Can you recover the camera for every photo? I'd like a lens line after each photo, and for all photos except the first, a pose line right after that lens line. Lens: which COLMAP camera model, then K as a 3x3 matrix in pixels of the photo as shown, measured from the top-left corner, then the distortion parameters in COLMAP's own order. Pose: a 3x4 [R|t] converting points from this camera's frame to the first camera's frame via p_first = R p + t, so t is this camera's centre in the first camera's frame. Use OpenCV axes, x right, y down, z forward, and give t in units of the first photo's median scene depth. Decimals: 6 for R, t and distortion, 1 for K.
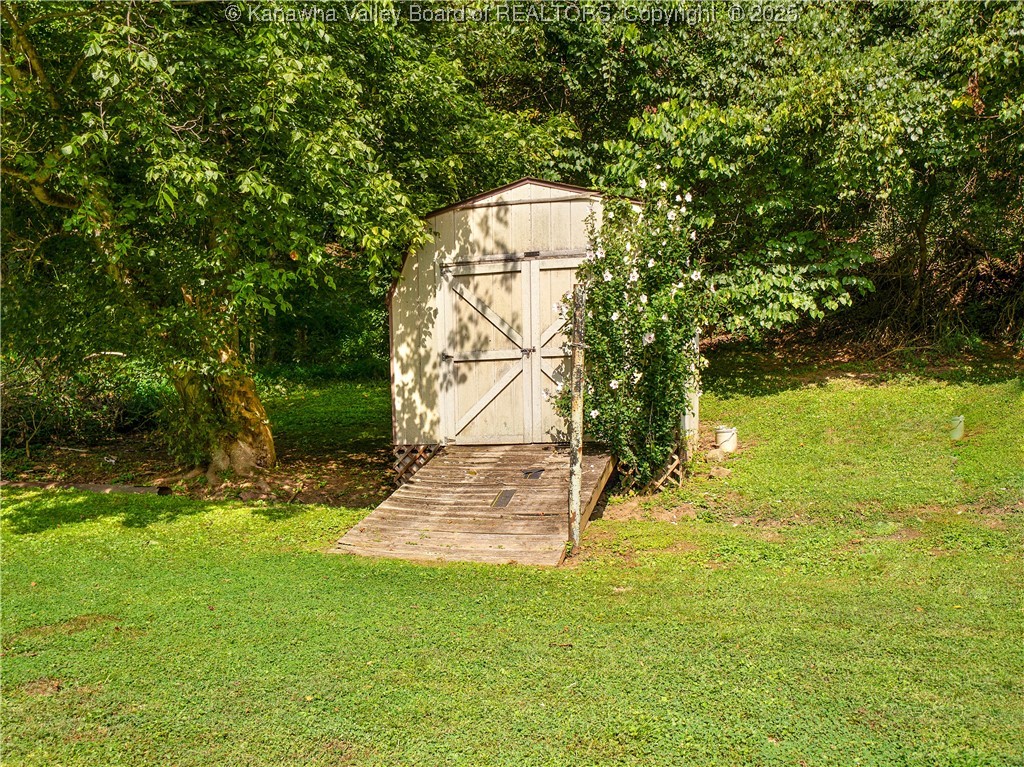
lens RADIAL K [[807.0, 0, 512.5], [0, 807.0, 384.3], [0, 0, 1]] dist [0.014322, 0.002248]
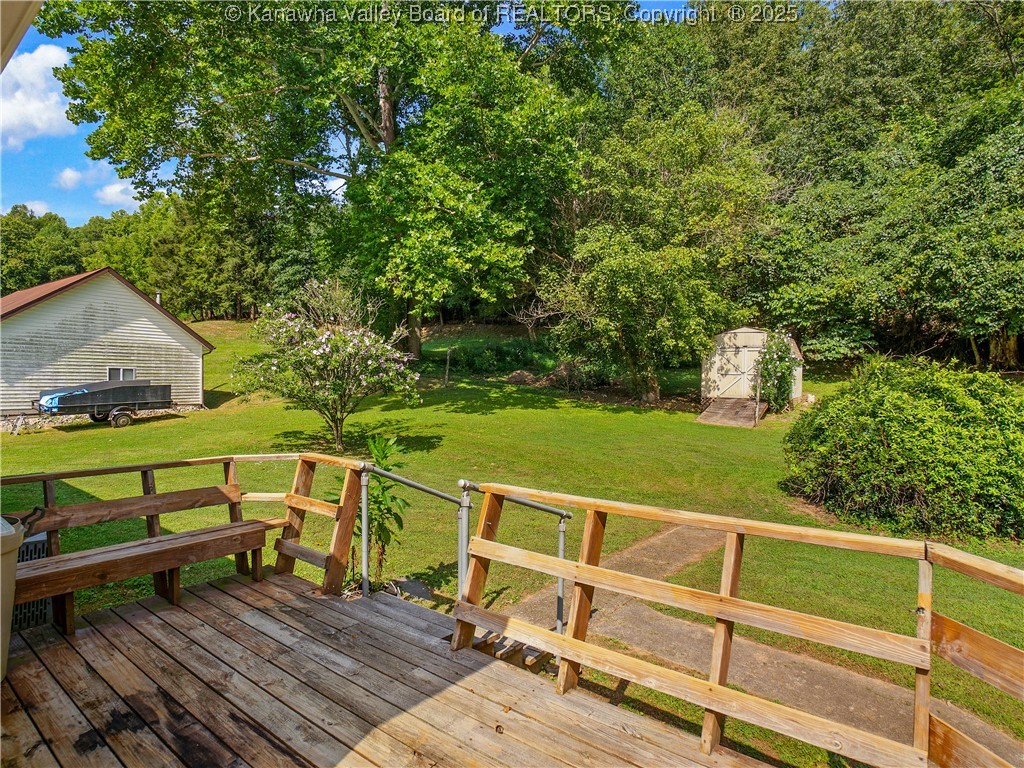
lens RADIAL K [[476.8, 0, 512.9], [0, 476.8, 381.5], [0, 0, 1]] dist [-0.005666, -0.000607]
pose [[0.929907, 0.018362, -0.367335, -0.147295], [0.002795, 0.998371, 0.056983, -0.123462], [0.367783, -0.054016, 0.928341, -1.311537]]
